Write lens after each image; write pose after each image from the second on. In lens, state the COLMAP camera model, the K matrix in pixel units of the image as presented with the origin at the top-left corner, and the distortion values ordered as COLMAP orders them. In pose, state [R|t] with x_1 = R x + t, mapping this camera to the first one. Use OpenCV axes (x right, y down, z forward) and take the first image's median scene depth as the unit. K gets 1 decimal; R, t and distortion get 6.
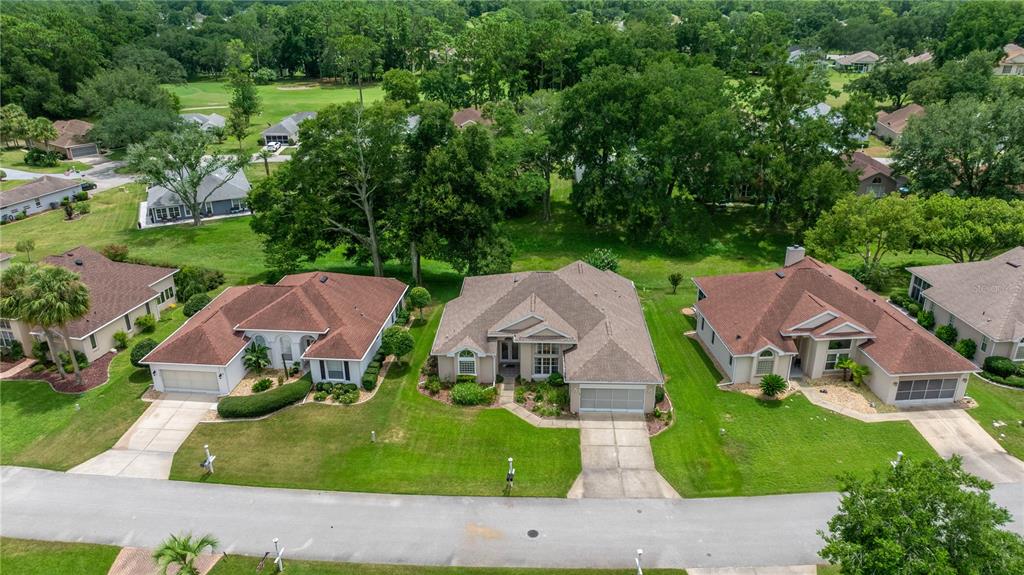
lens RADIAL K [[722.8, 0, 517.6], [0, 722.8, 288.5], [0, 0, 1]] dist [-0.037486, 0.041405]
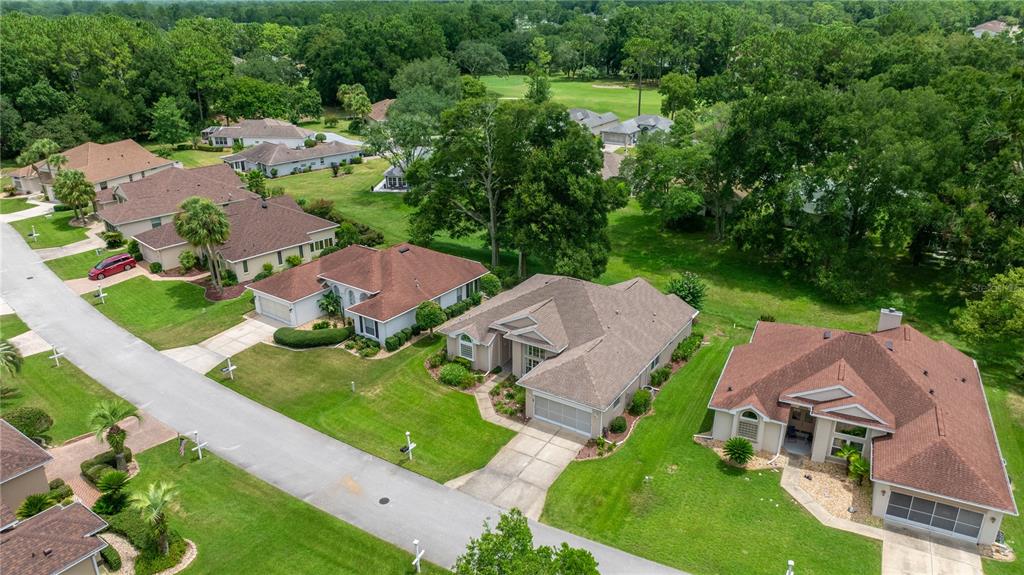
lens RADIAL K [[722.8, 0, 517.6], [0, 722.8, 288.5], [0, 0, 1]] dist [-0.037486, 0.041405]
pose [[0.865591, 0.192330, -0.462344, 0.466677], [-0.194108, 0.979981, 0.044256, -0.042470], [0.461600, 0.051437, 0.885595, 0.090796]]
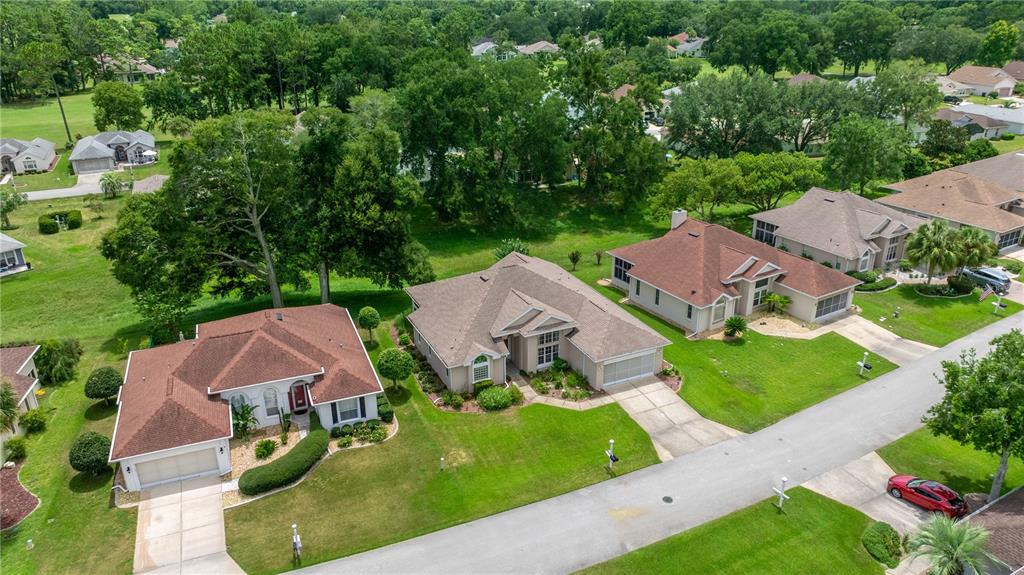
lens RADIAL K [[722.8, 0, 517.6], [0, 722.8, 288.5], [0, 0, 1]] dist [-0.037486, 0.041405]
pose [[0.886200, -0.178594, 0.427498, -0.421633], [0.177667, 0.983175, 0.042433, -0.035503], [-0.427884, 0.038348, 0.903020, 0.095475]]
